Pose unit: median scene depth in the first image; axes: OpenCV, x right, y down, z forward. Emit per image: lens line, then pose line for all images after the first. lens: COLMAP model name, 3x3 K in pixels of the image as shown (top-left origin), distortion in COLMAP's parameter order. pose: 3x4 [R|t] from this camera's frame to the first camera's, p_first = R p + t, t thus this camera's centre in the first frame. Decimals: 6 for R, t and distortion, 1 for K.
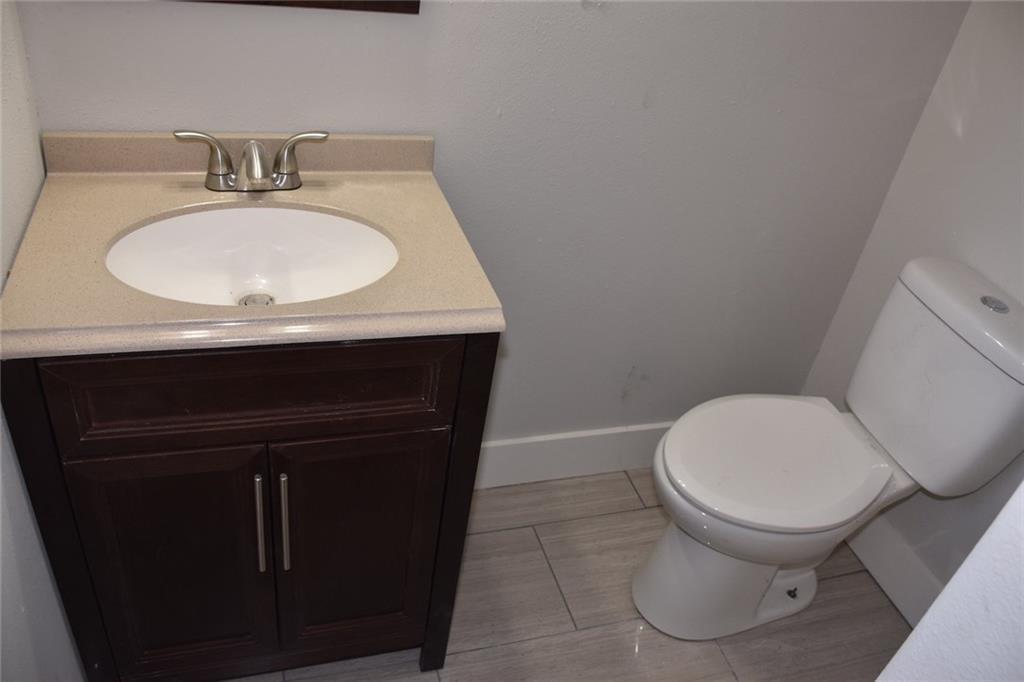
lens RADIAL K [[794.1, 0, 515.3], [0, 794.1, 344.2], [0, 0, 1]] dist [-0.155576, 0.104209]
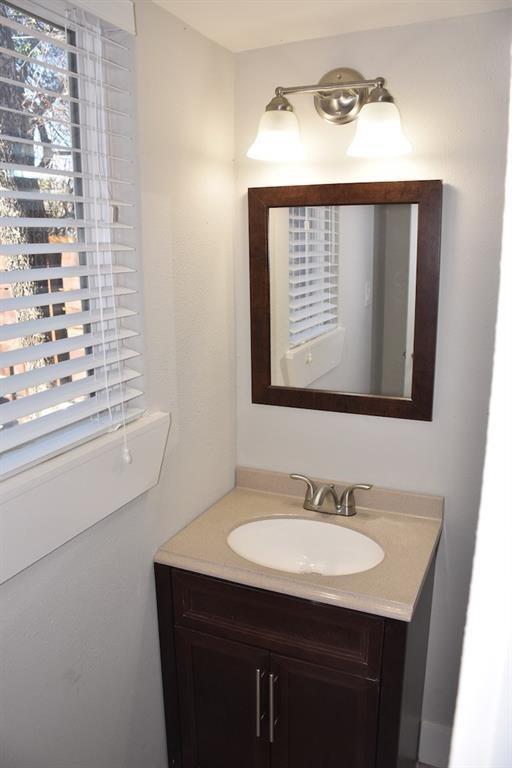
lens RADIAL K [[595.6, 0, 256.0], [0, 595.6, 384.0], [0, 0, 1]] dist [-0.155576, 0.104209]
pose [[0.734996, -0.006895, -0.678036, 0.450084], [-0.284199, 0.904748, -0.317274, 0.005575], [0.615640, 0.425892, 0.663026, -0.096298]]
